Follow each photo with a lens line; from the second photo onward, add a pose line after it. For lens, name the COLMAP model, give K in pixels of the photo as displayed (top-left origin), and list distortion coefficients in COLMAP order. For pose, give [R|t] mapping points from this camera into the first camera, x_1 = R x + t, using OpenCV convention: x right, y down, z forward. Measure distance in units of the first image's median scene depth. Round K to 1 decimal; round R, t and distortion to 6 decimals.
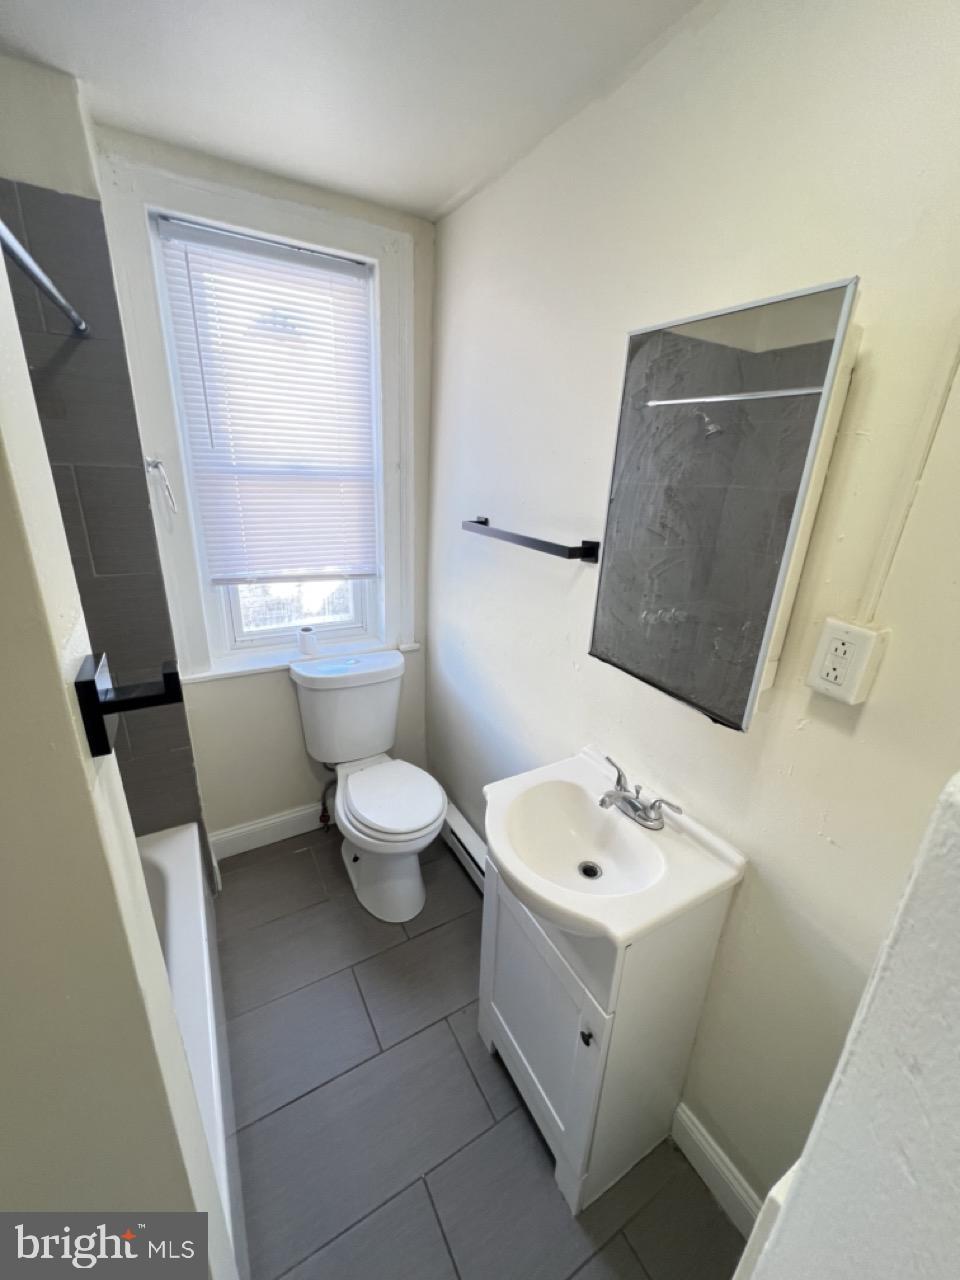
lens RADIAL K [[508.9, 0, 480.0], [0, 508.9, 640.0], [0, 0, 1]] dist [0.000437, -0.000194]
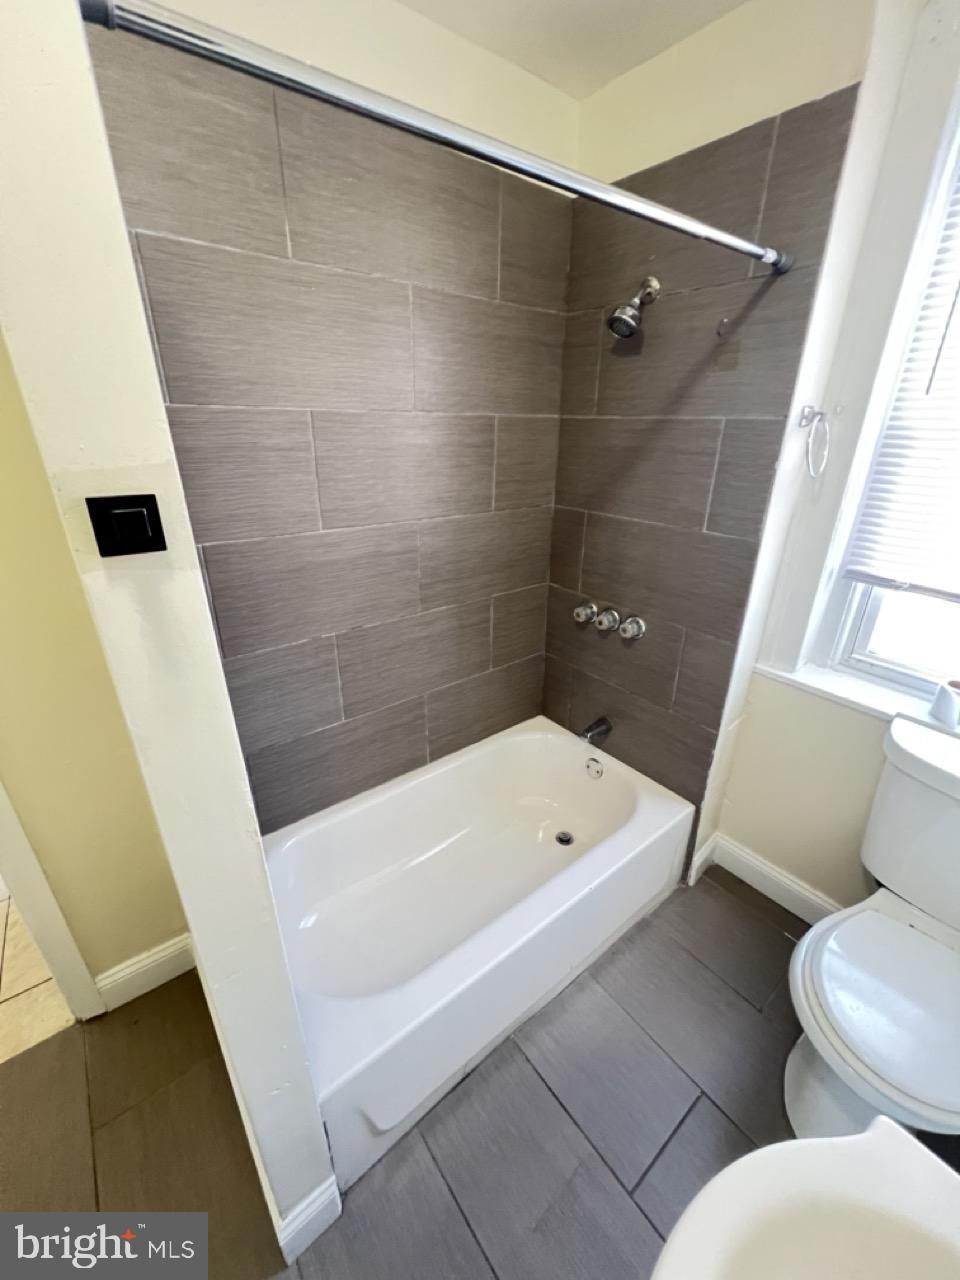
lens RADIAL K [[508.9, 0, 480.0], [0, 508.9, 640.0], [0, 0, 1]] dist [0.000437, -0.000194]
pose [[0.152576, 0.357086, -0.921526, 0.148897], [-0.328492, 0.897752, 0.293486, -0.069656], [0.932102, 0.257935, 0.254276, 0.311919]]
